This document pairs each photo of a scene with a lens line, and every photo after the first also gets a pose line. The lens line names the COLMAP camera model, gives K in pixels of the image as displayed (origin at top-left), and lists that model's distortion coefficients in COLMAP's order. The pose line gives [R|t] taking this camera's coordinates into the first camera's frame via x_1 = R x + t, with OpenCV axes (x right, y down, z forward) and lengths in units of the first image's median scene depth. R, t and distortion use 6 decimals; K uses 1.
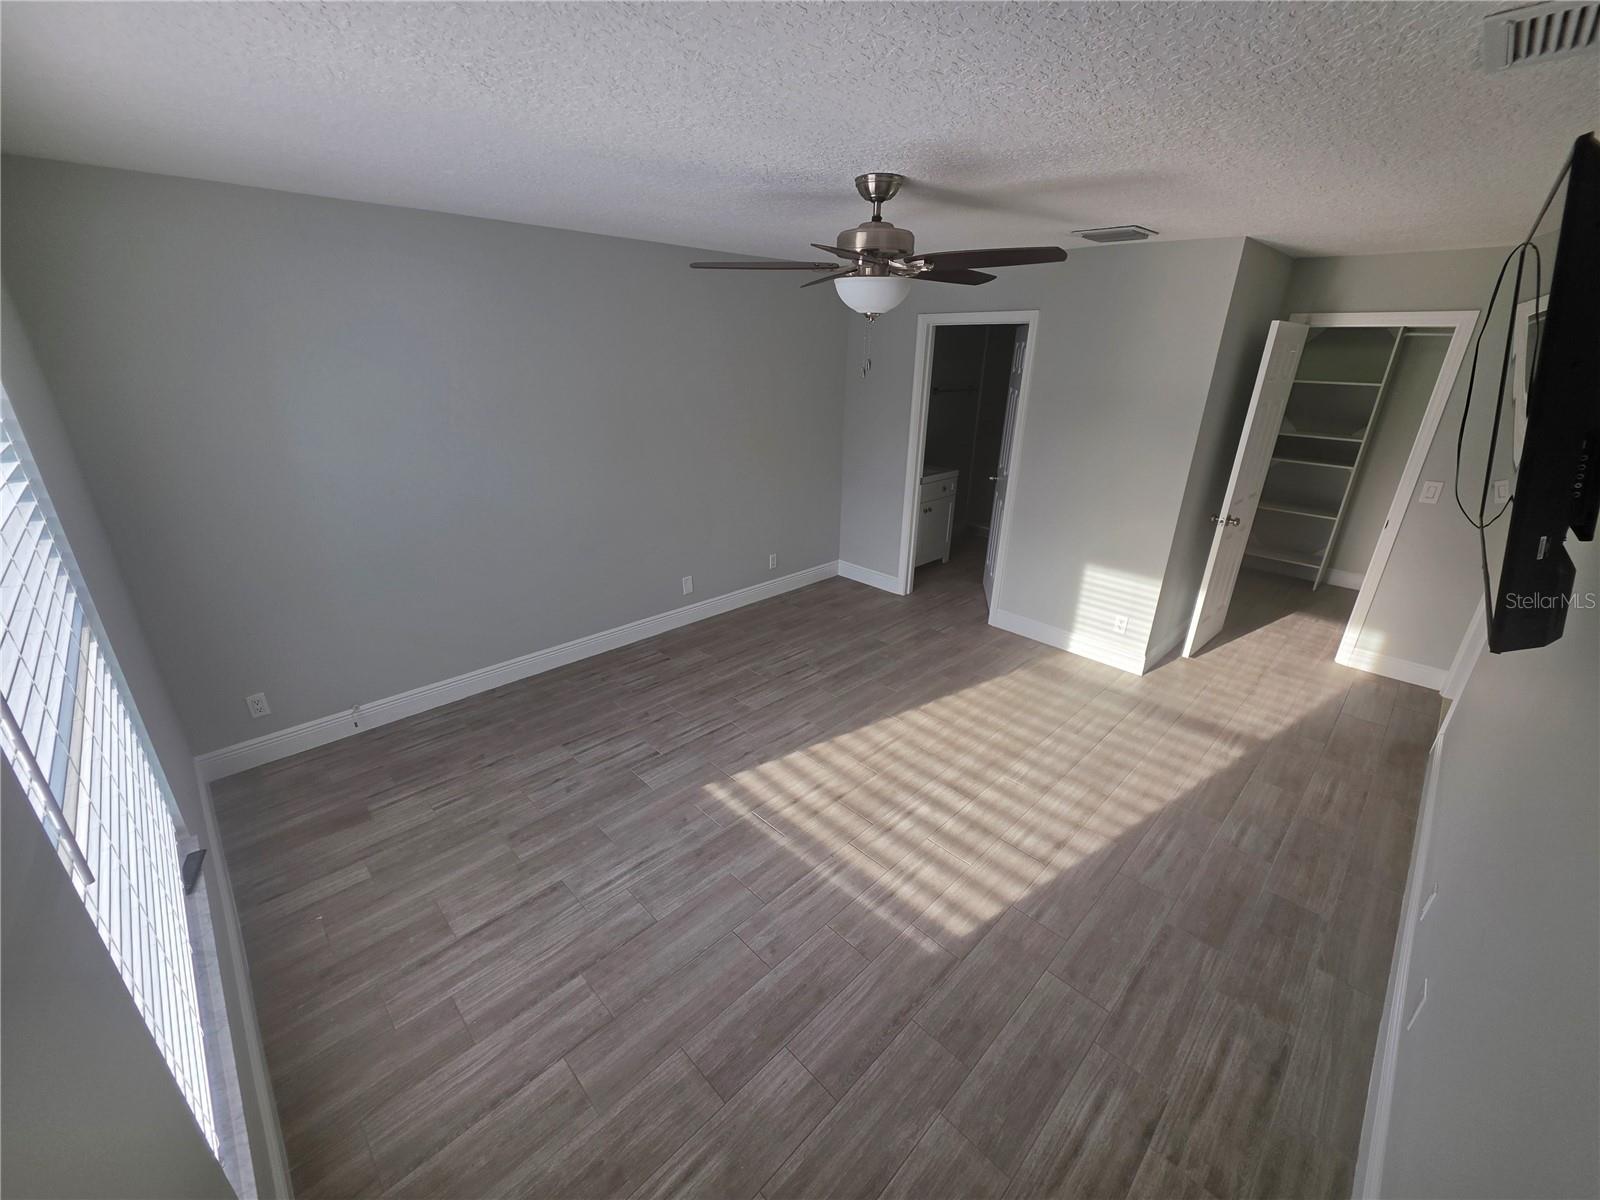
lens RADIAL K [[642.7, 0, 800.2], [0, 642.7, 601.5], [0, 0, 1]] dist [0.000749, -0.000788]
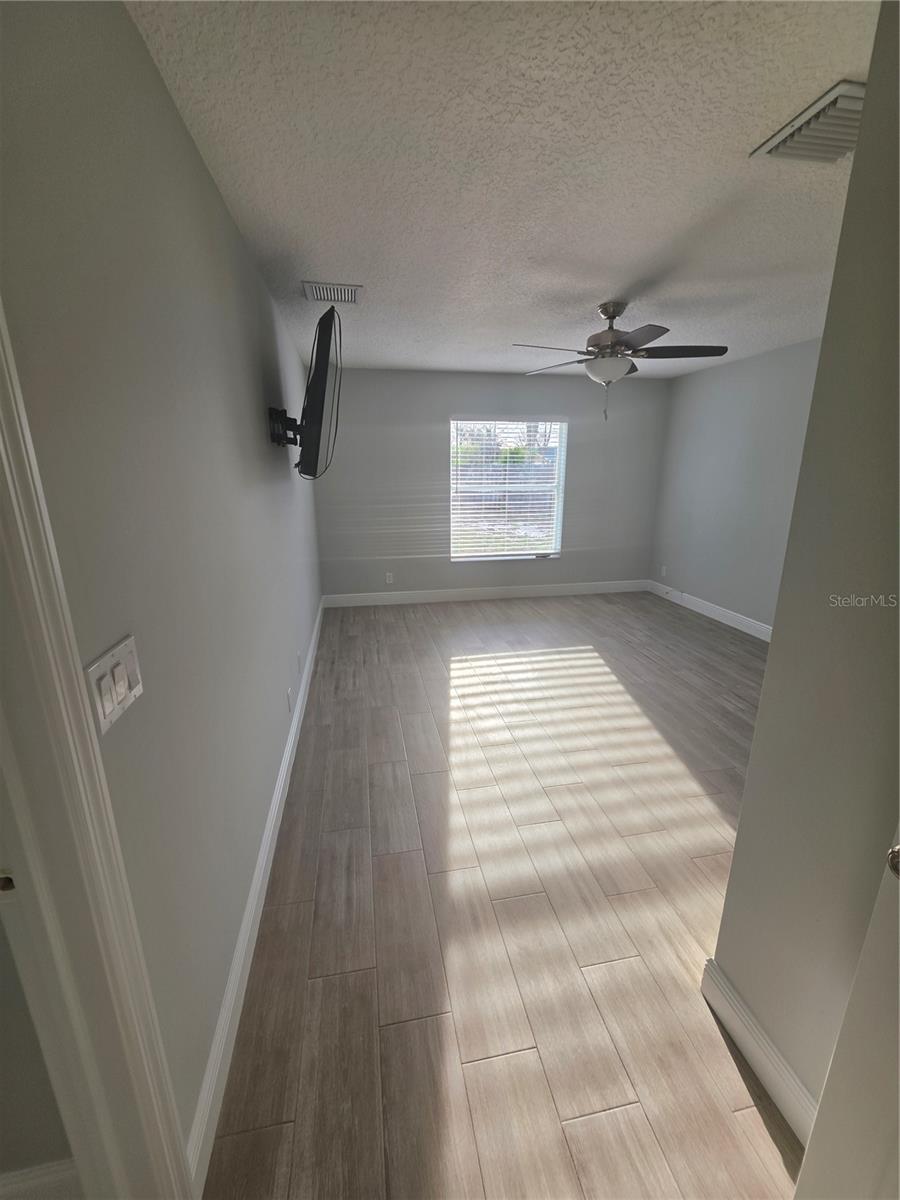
lens RADIAL K [[482.0, 0, 448.5], [0, 482.0, 595.9], [0, 0, 1]] dist [0.000749, -0.000788]
pose [[-0.558691, 0.202518, -0.804271, 1.114188], [-0.310546, 0.848105, 0.429278, -0.292414], [0.769042, 0.489596, -0.410937, 1.112525]]
